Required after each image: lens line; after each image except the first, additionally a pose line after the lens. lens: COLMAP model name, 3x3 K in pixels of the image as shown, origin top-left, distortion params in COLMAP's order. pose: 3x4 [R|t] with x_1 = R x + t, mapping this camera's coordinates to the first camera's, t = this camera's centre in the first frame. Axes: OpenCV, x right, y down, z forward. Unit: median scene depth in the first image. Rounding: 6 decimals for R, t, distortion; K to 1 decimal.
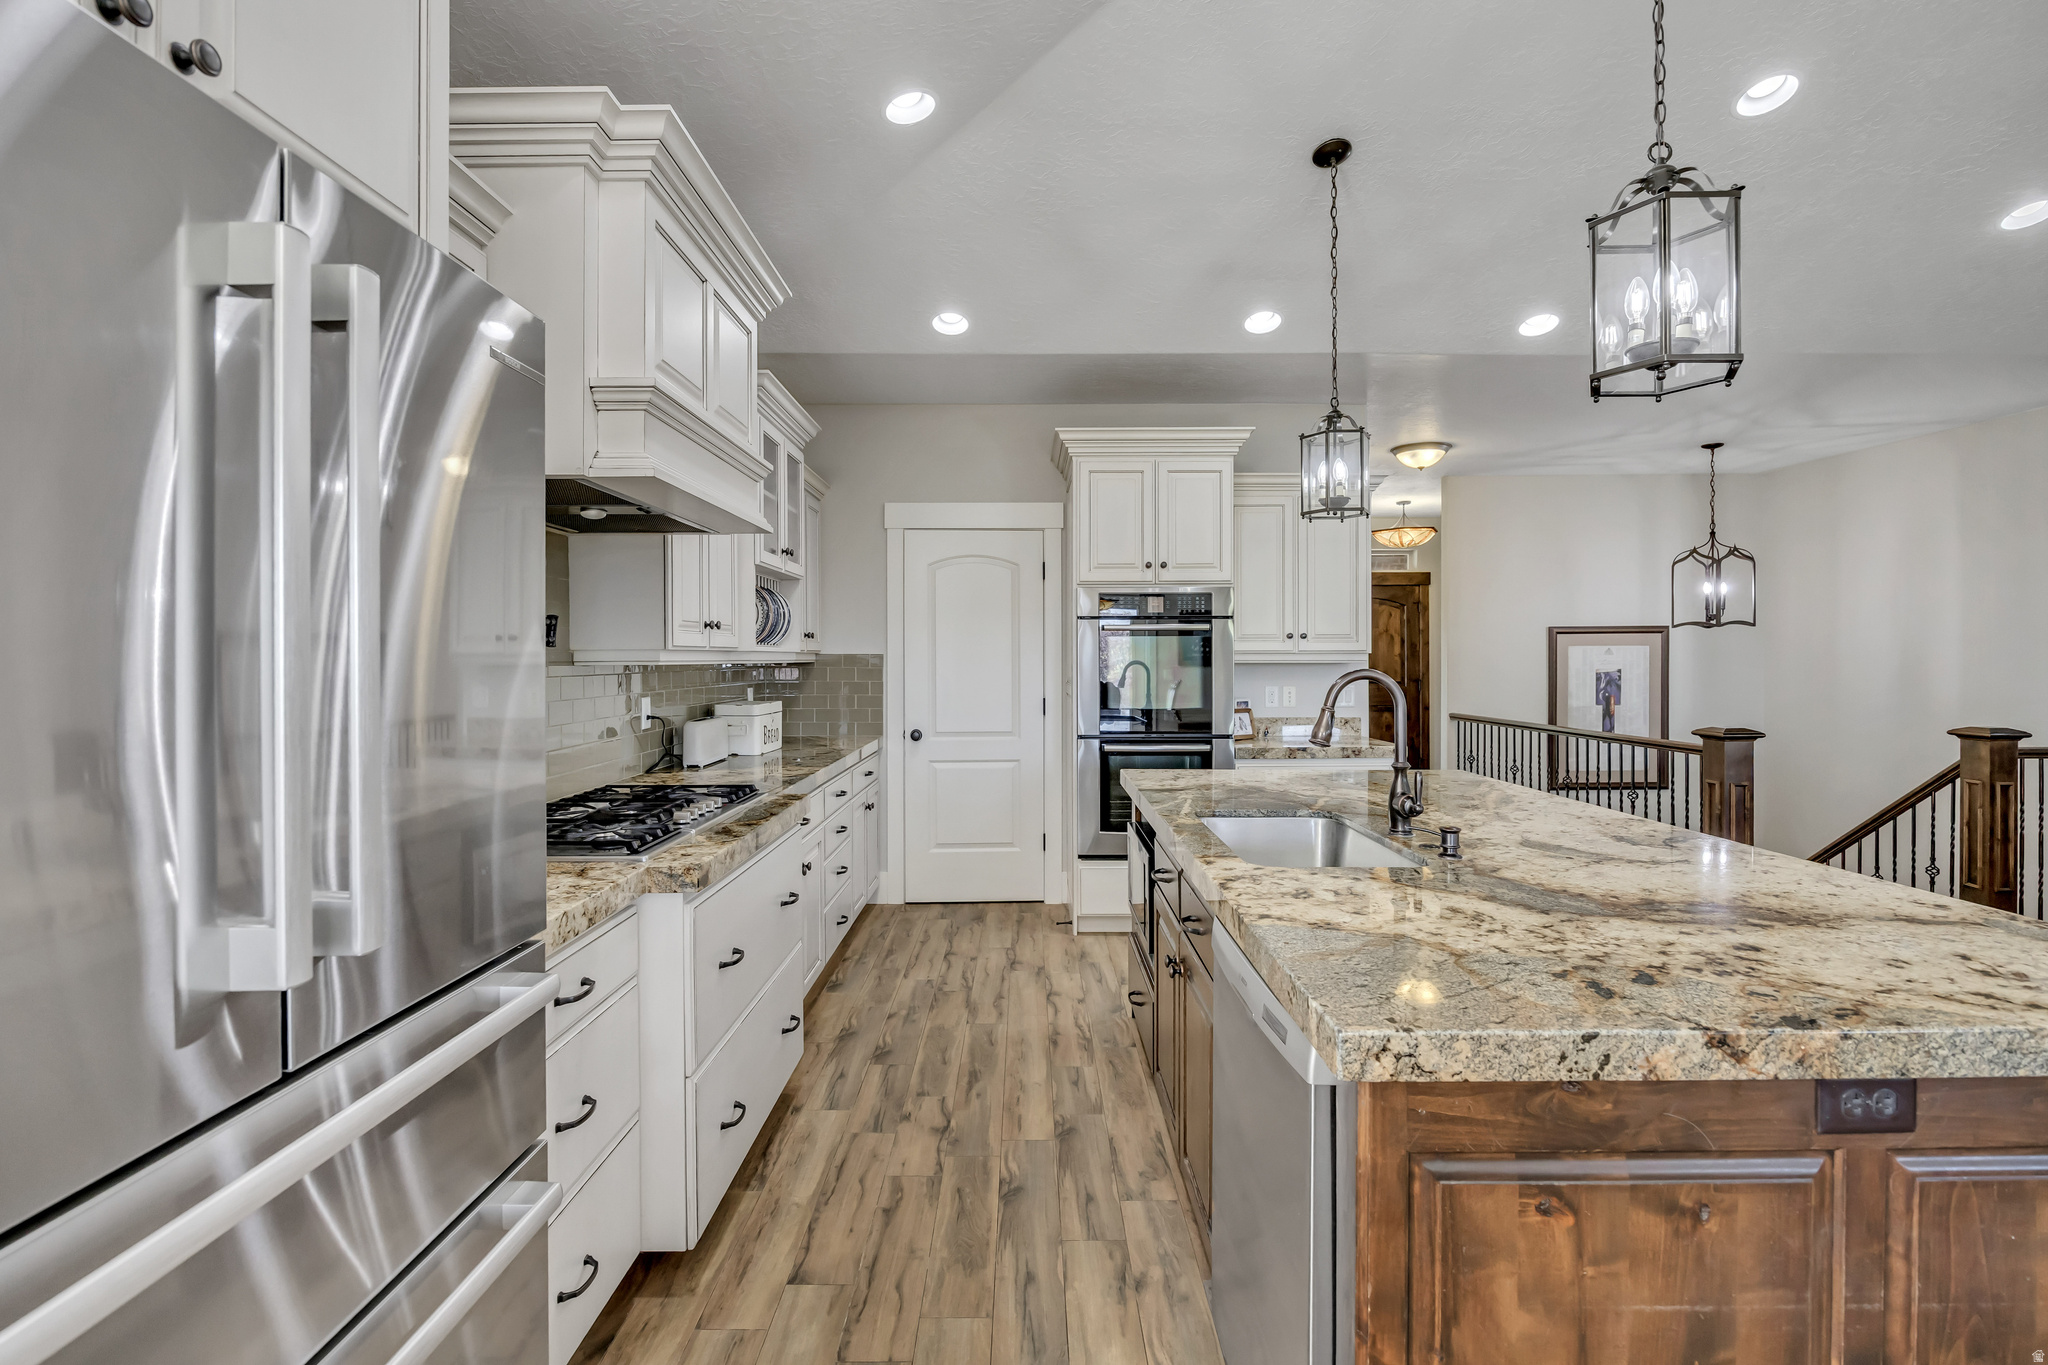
lens RADIAL K [[919.3, 0, 1013.0], [0, 919.3, 657.0], [0, 0, 1]] dist [-0.005957, -0.000493]
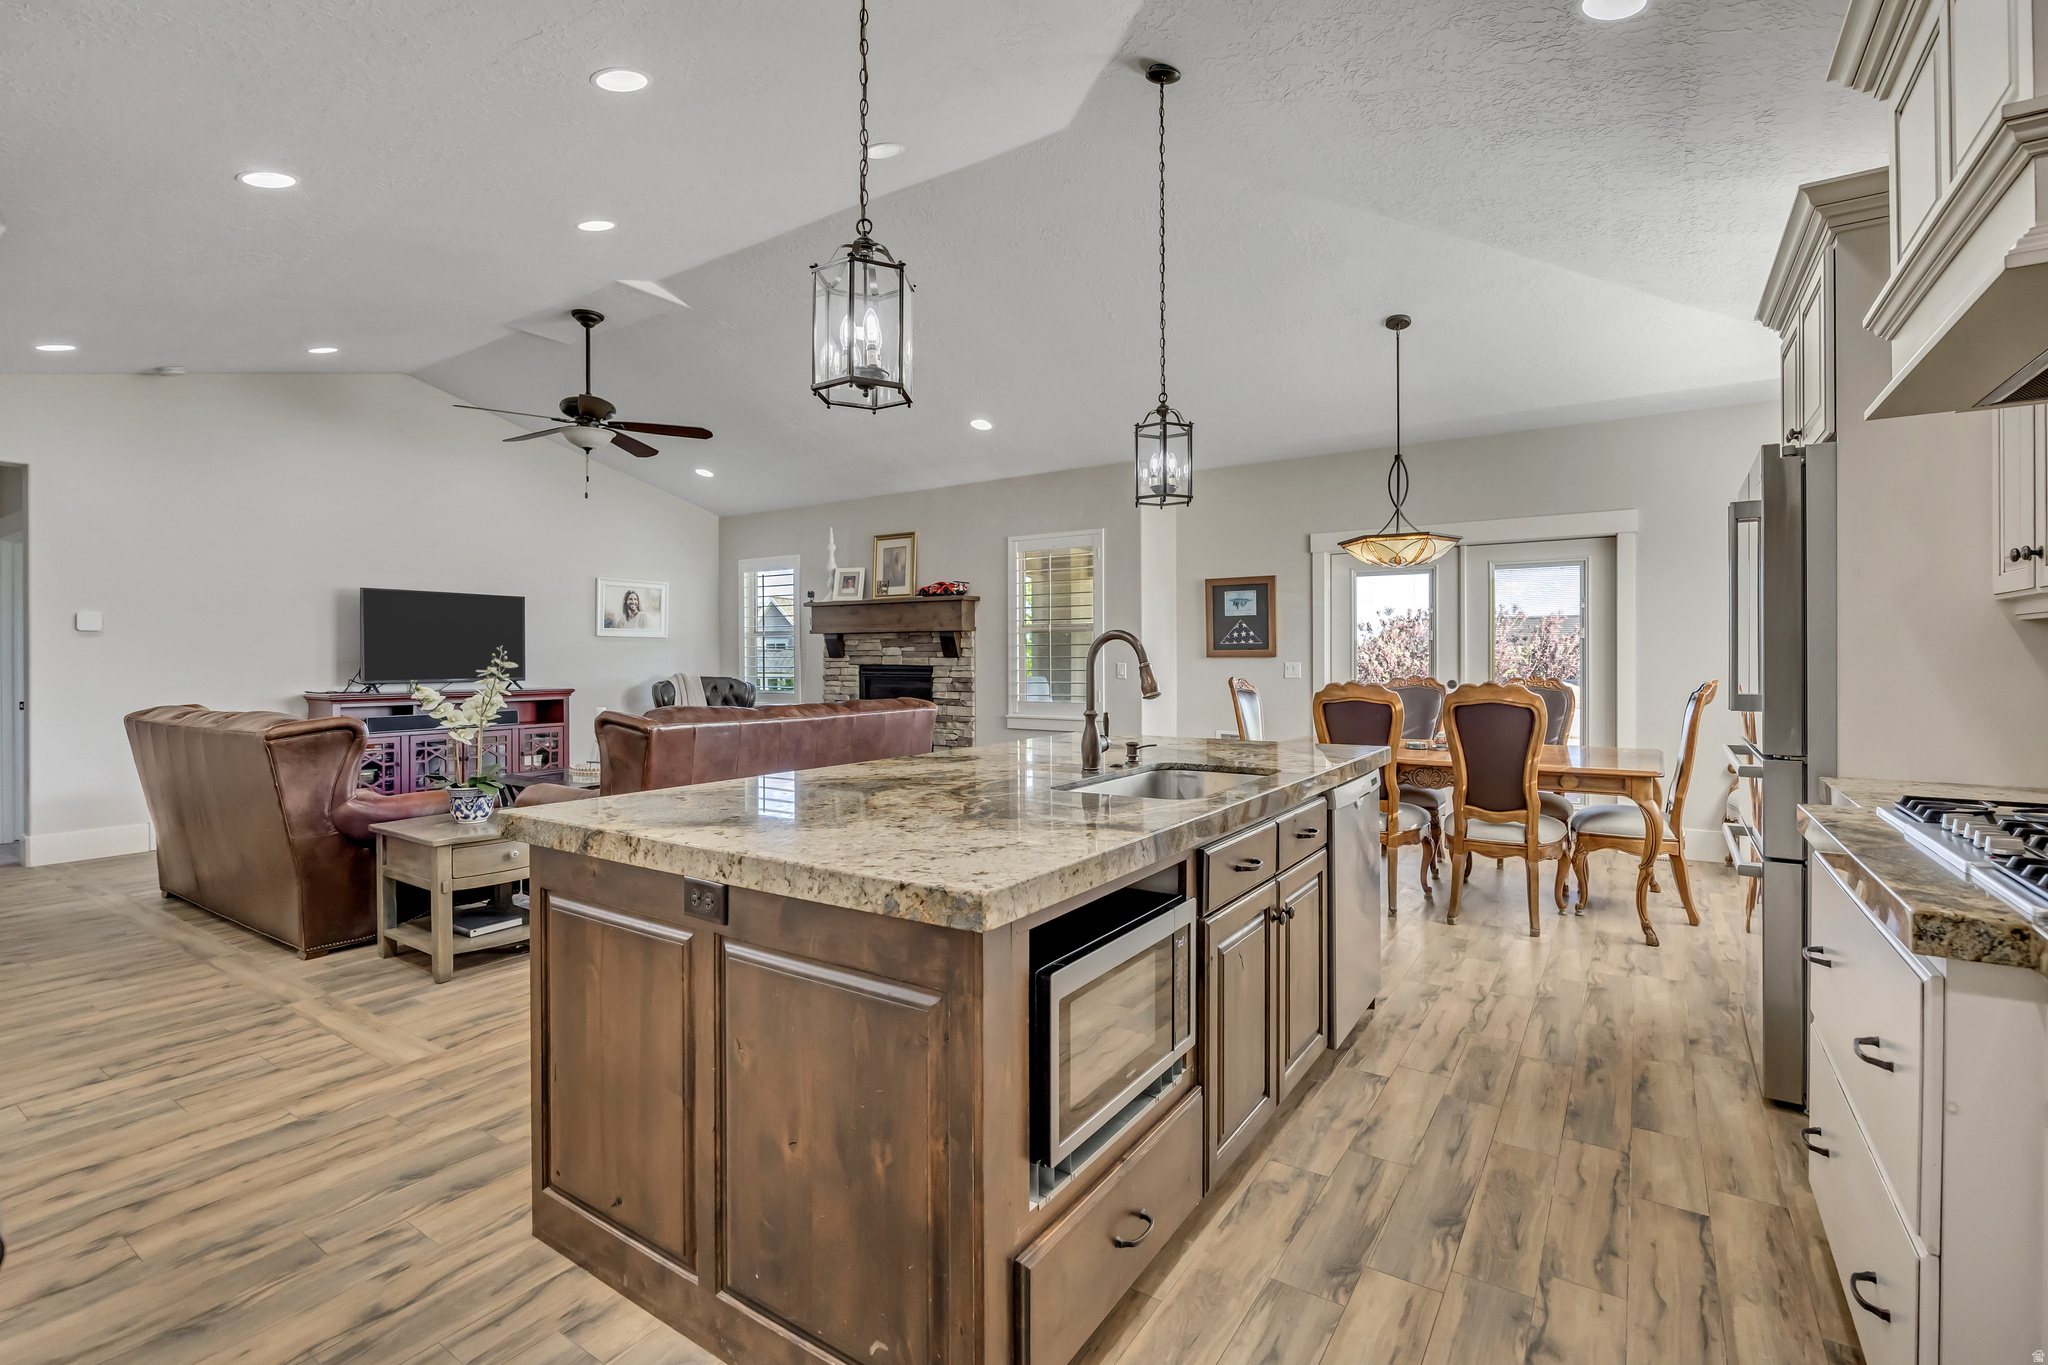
lens RADIAL K [[919.3, 0, 1014.2], [0, 919.3, 662.7], [0, 0, 1]] dist [-0.005957, -0.000493]
pose [[-0.831709, -0.002564, 0.555206, -0.131830], [0.003474, 0.999946, 0.009823, 0.034529], [-0.555201, 0.010099, -0.831655, 1.827618]]
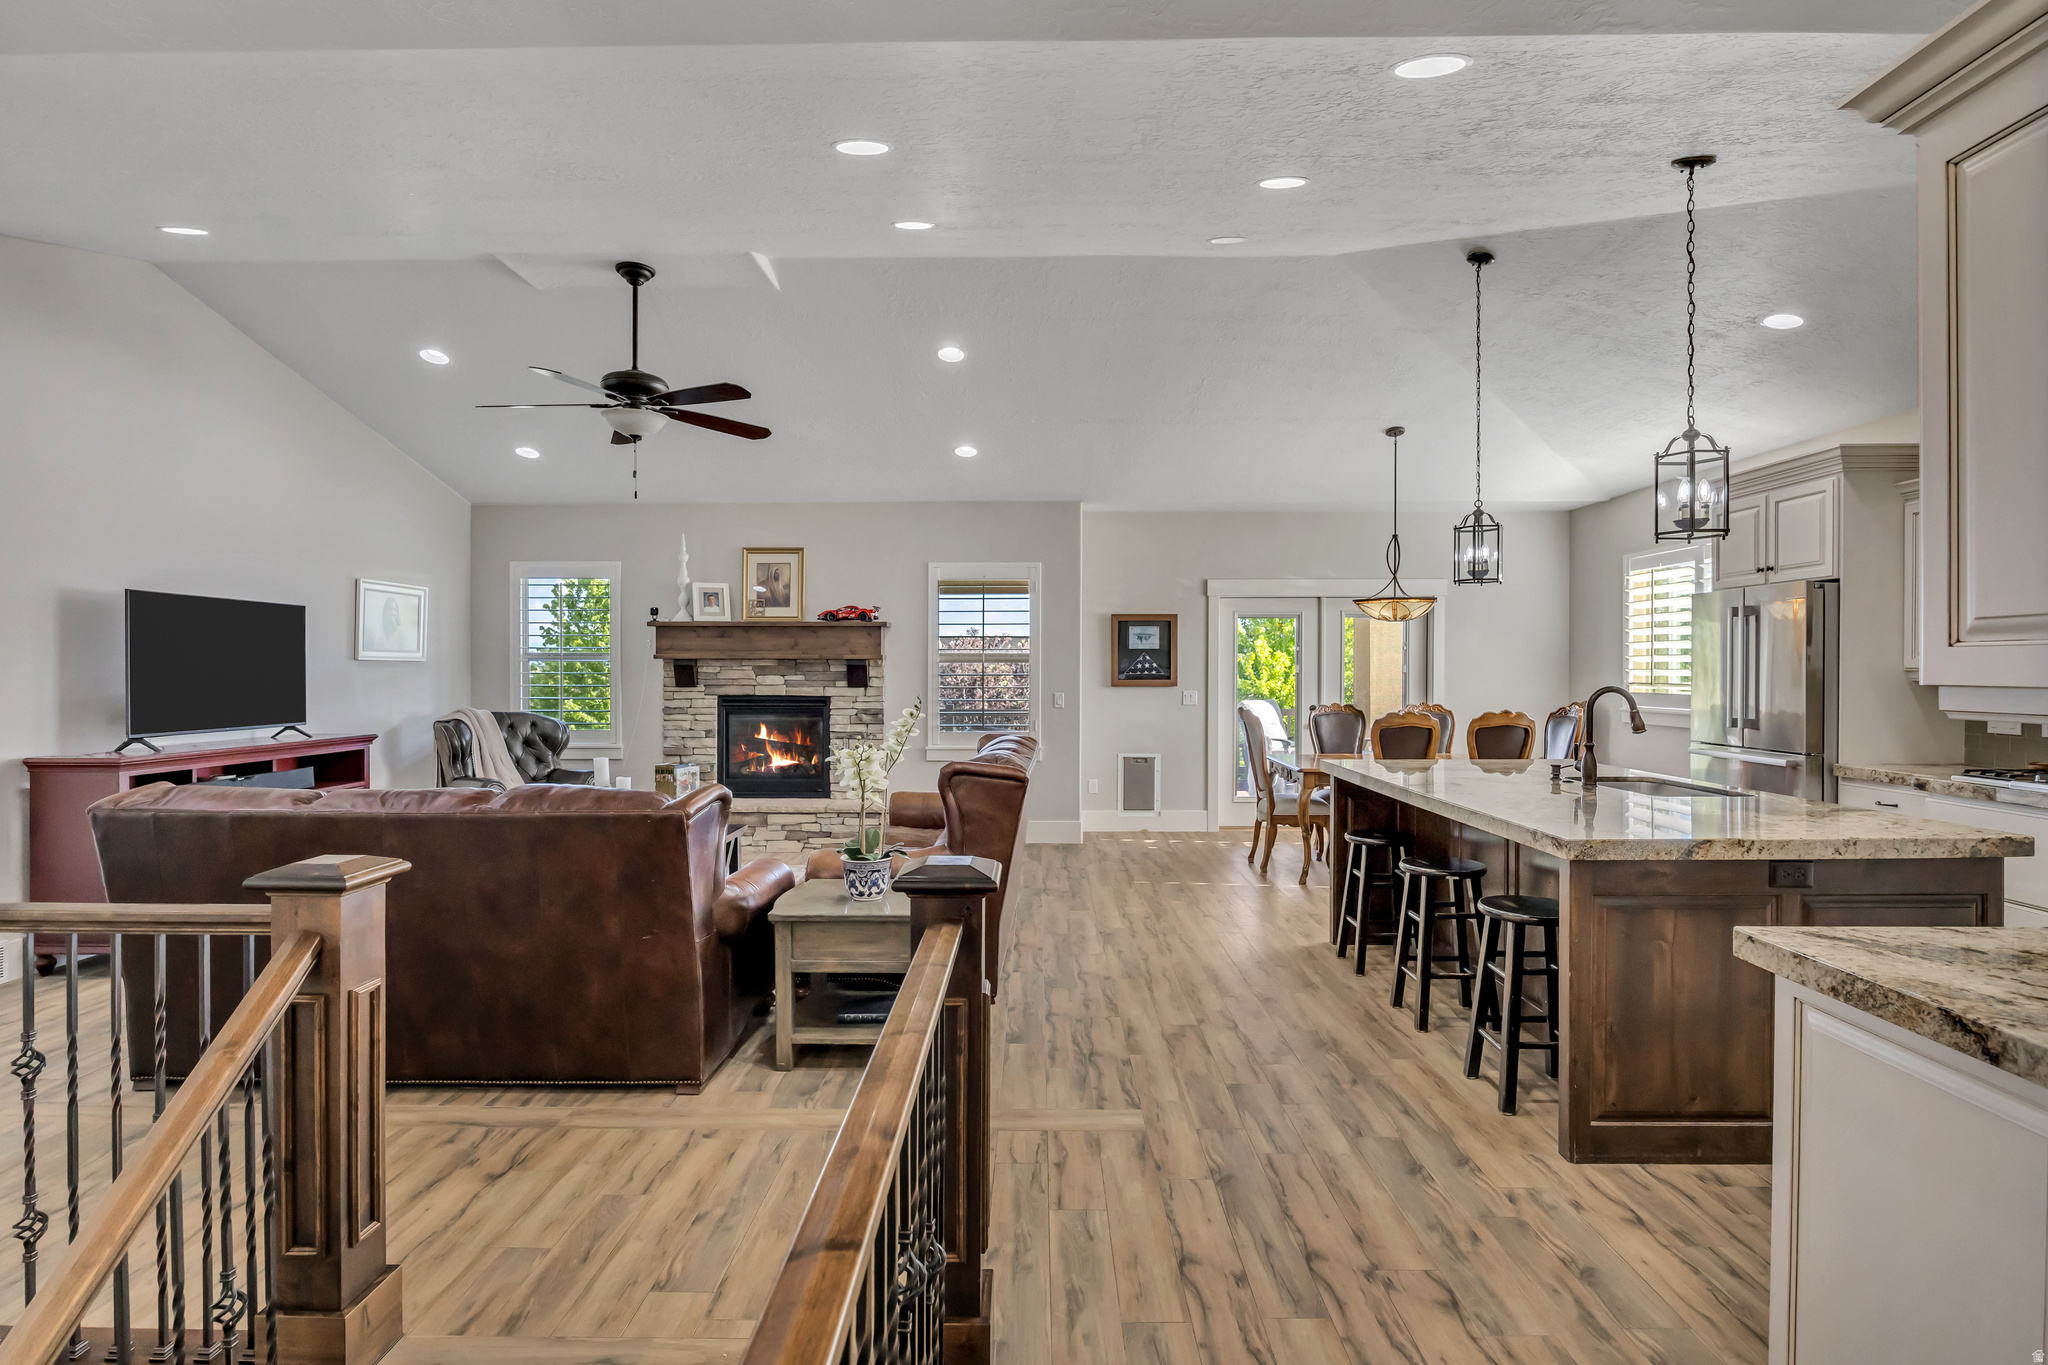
lens RADIAL K [[1000.2, 0, 1024.8], [0, 1000.2, 675.9], [0, 0, 1]] dist [-0.015433, 0.000232]
pose [[-0.999903, -0.000716, 0.013932, 1.273853], [-0.000574, 0.999948, 0.010189, -0.024066], [-0.013939, 0.010180, -0.999851, 2.531867]]
